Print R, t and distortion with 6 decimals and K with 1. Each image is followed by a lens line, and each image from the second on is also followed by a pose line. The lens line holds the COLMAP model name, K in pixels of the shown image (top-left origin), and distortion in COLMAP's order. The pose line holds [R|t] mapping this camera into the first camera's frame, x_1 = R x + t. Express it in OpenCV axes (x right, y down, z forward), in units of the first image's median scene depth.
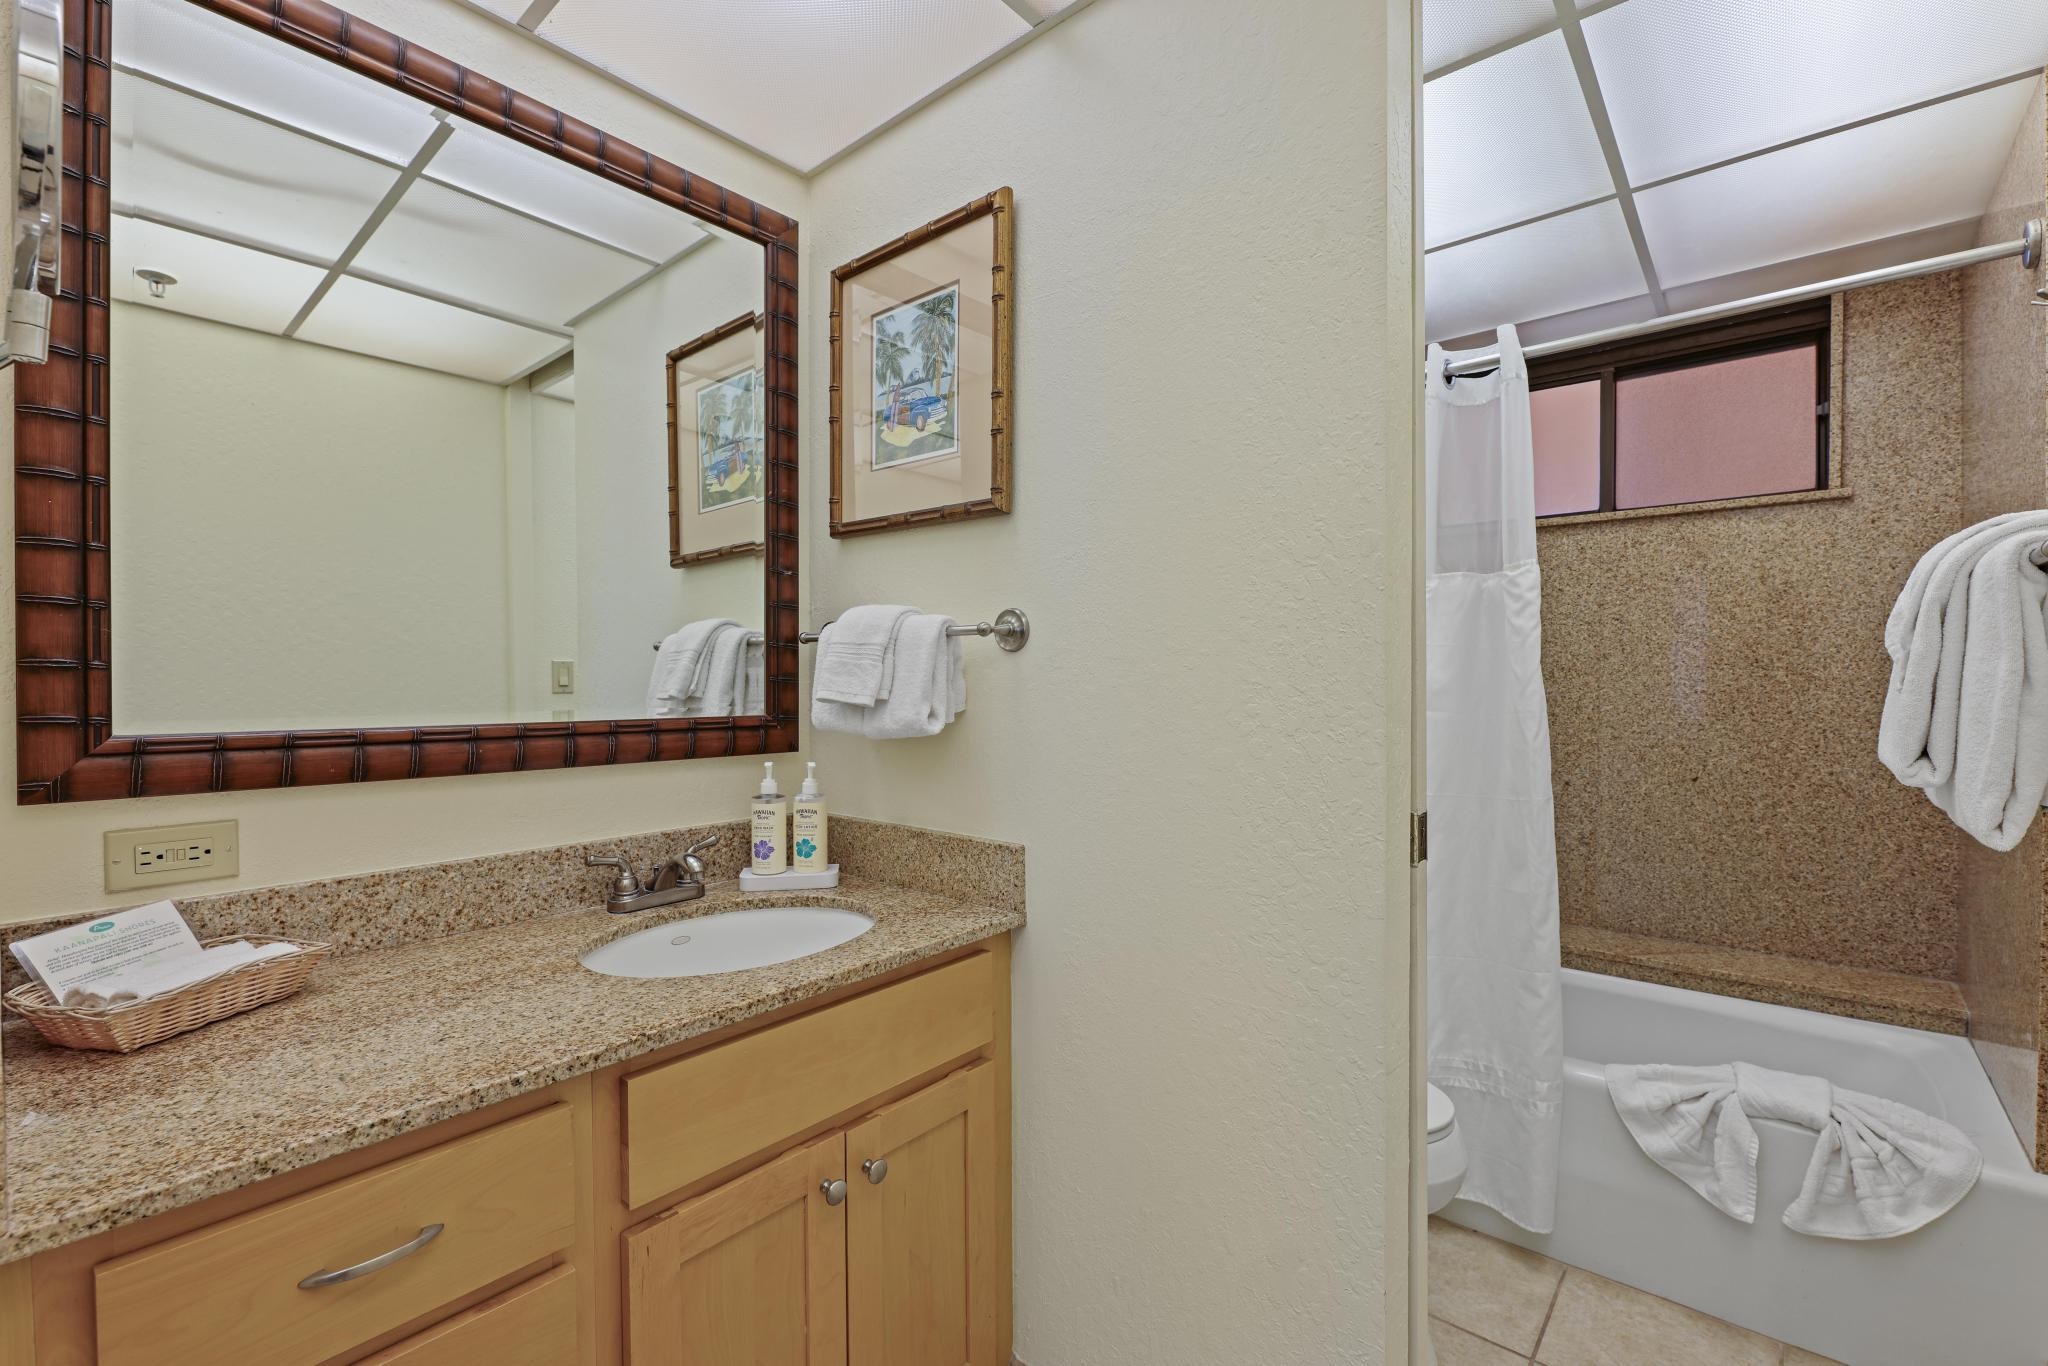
lens RADIAL K [[886.7, 0, 1019.9], [0, 886.7, 683.4], [0, 0, 1]] dist [-0.002405, -0.001039]
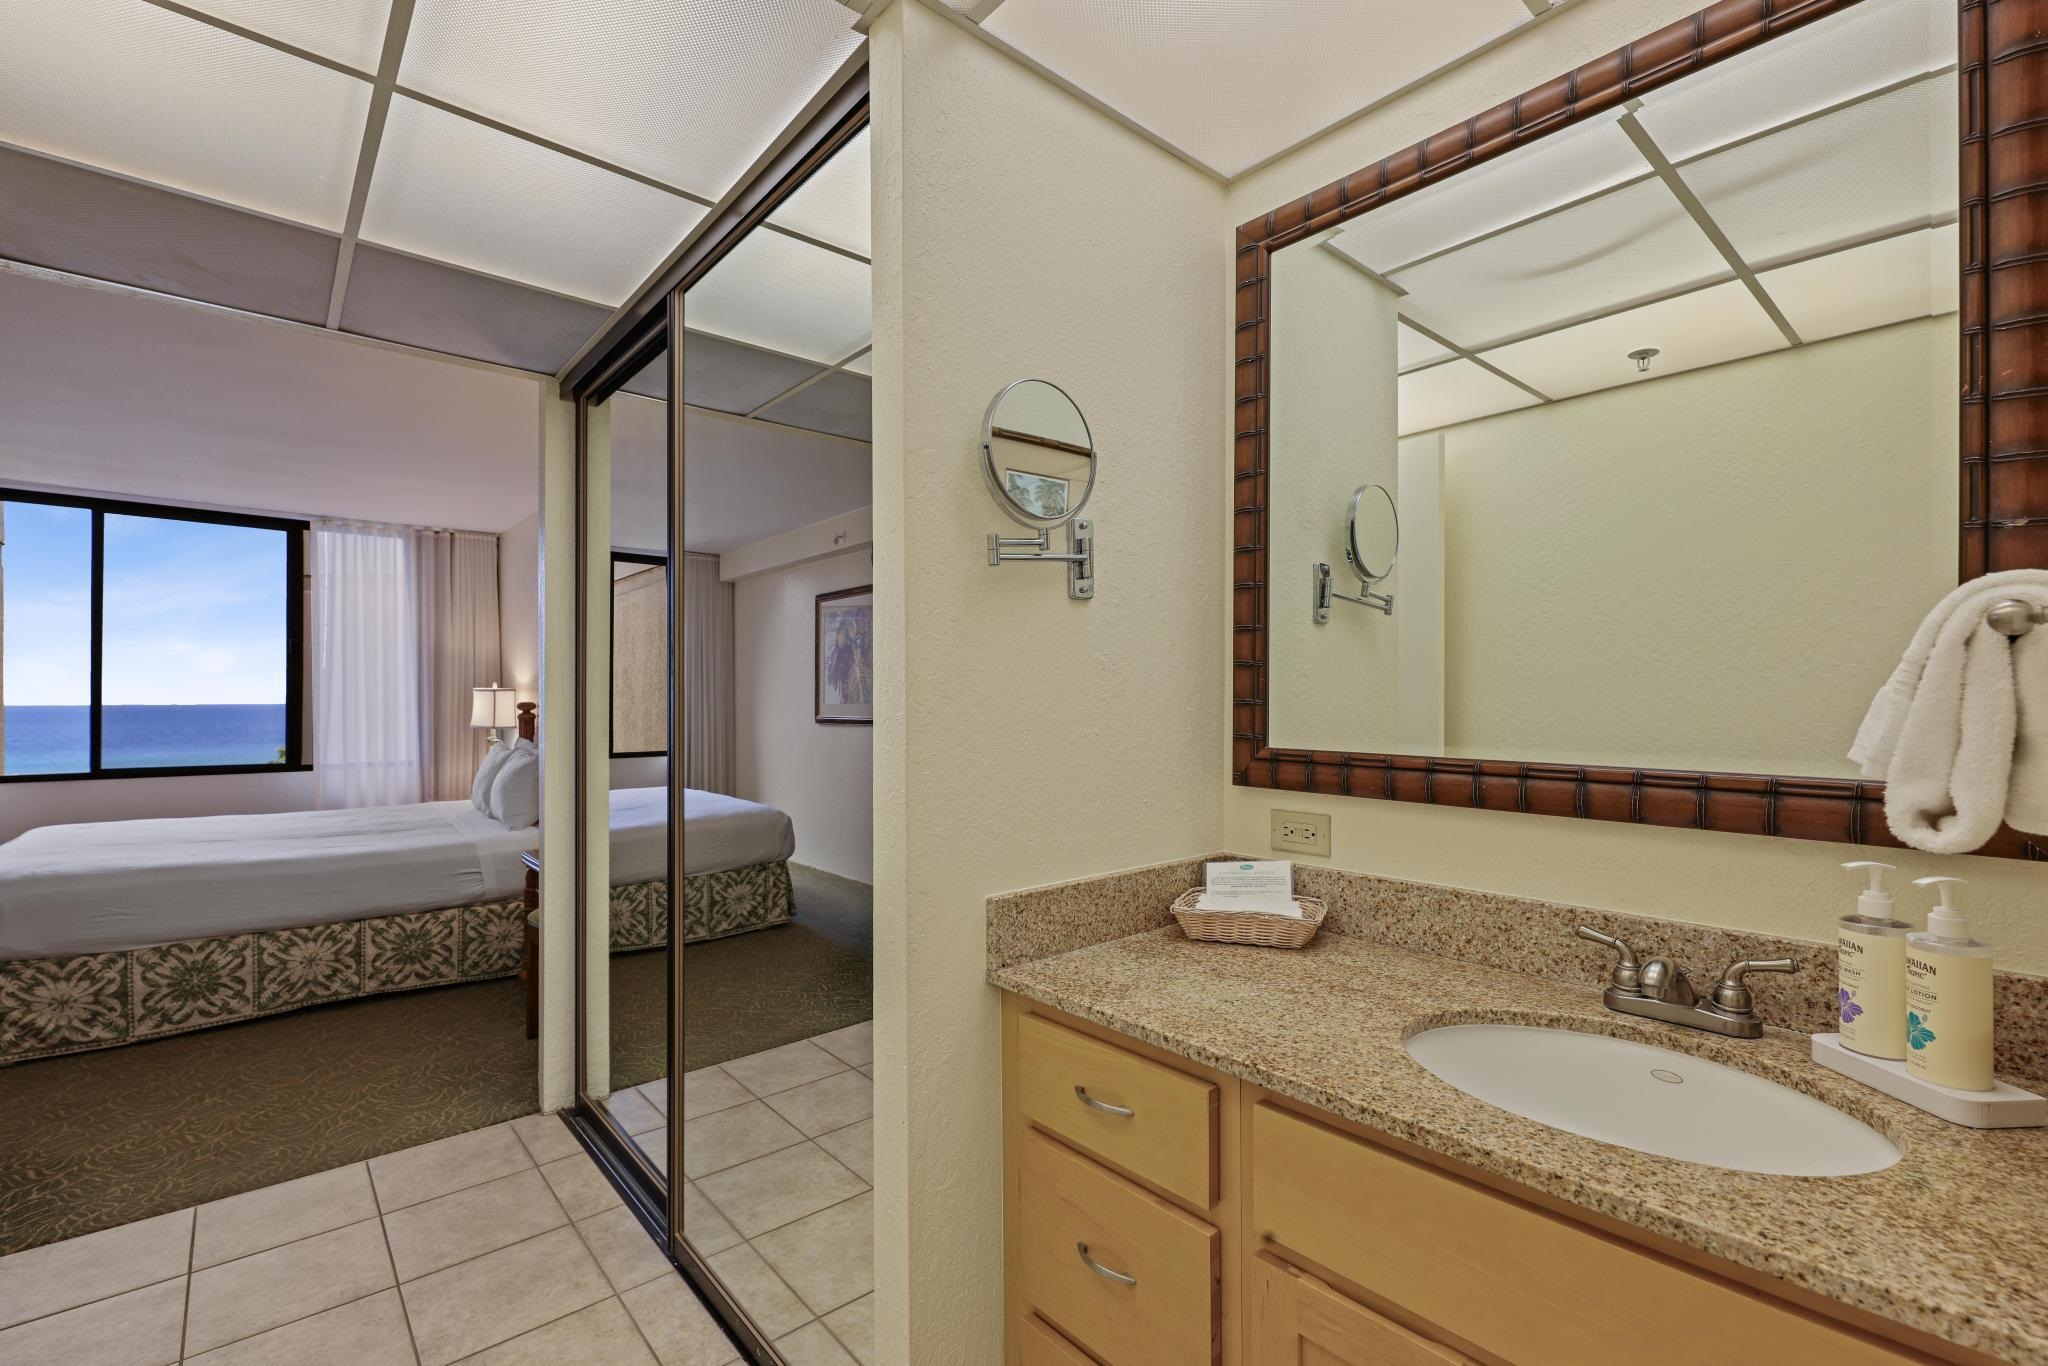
lens RADIAL K [[886.7, 0, 1018.2], [0, 886.7, 691.5], [0, 0, 1]] dist [-0.002405, -0.001039]
pose [[-0.143661, -0.005485, -0.989612, 0.483619], [-0.006076, 0.999971, -0.004660, -0.024199], [0.989608, 0.005344, -0.143690, 0.661638]]
